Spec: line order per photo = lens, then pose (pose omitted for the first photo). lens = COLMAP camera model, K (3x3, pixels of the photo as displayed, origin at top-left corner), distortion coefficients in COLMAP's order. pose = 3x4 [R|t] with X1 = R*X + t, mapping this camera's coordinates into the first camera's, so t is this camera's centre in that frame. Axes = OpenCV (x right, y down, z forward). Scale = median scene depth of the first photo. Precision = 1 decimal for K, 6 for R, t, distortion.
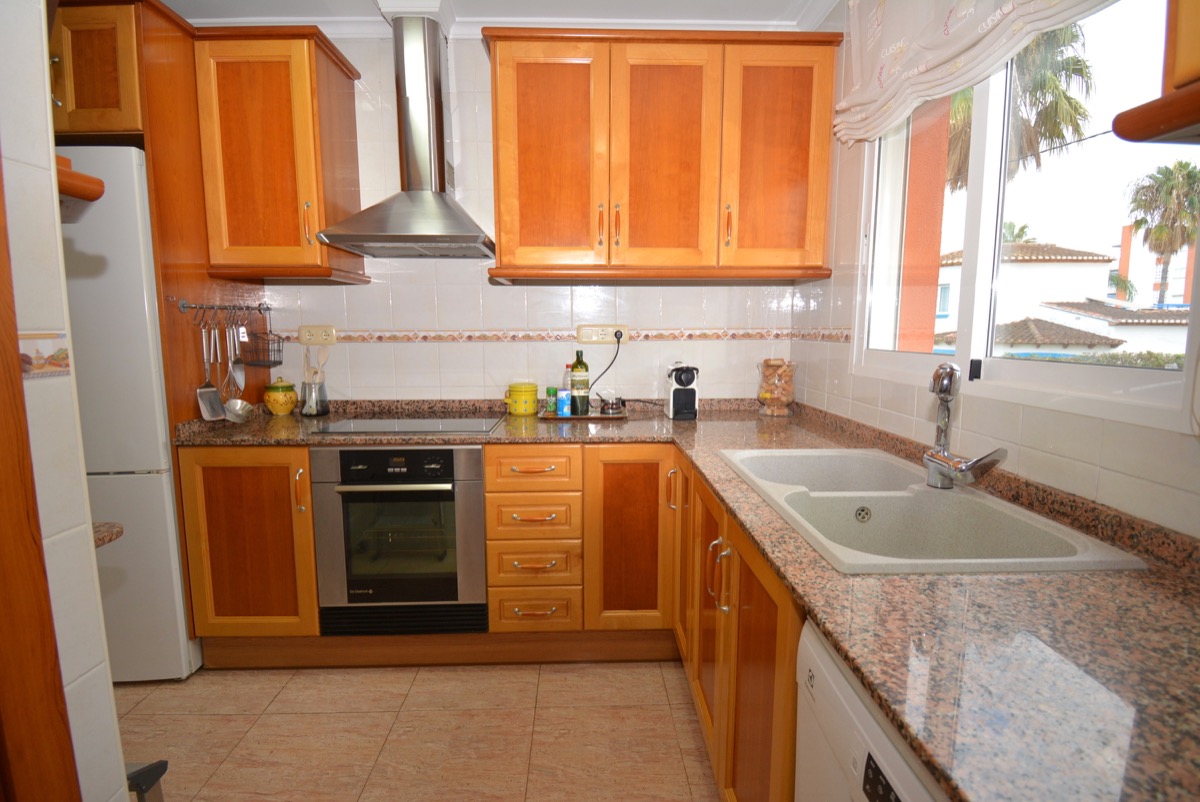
lens RADIAL K [[606.1, 0, 600.4], [0, 606.1, 422.1], [0, 0, 1]] dist [0.023376, -0.031226]
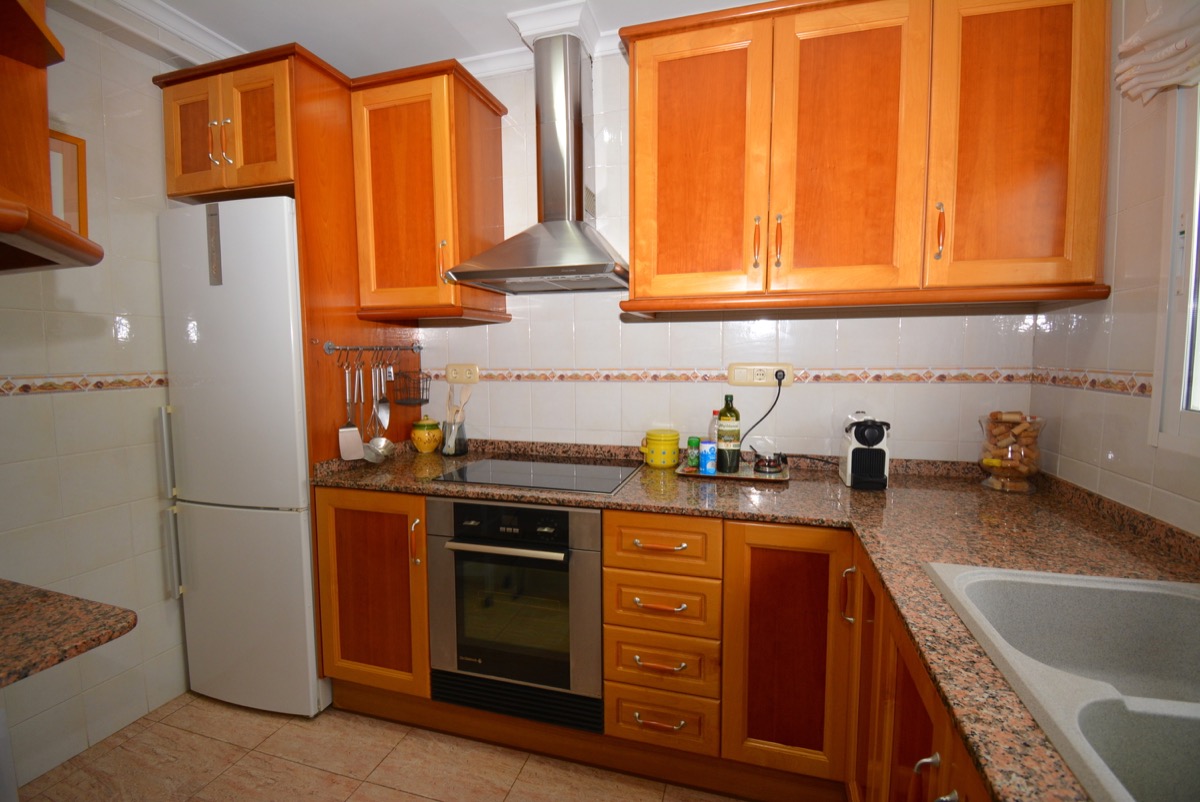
lens RADIAL K [[556.6, 0, 593.2], [0, 556.6, 407.7], [0, 0, 1]] dist [0.024533, -0.032275]
pose [[0.950580, 0.024141, -0.309541, 0.028429], [-0.042030, 0.997801, -0.051255, -0.059931], [0.307622, 0.061732, 0.949504, 0.245196]]
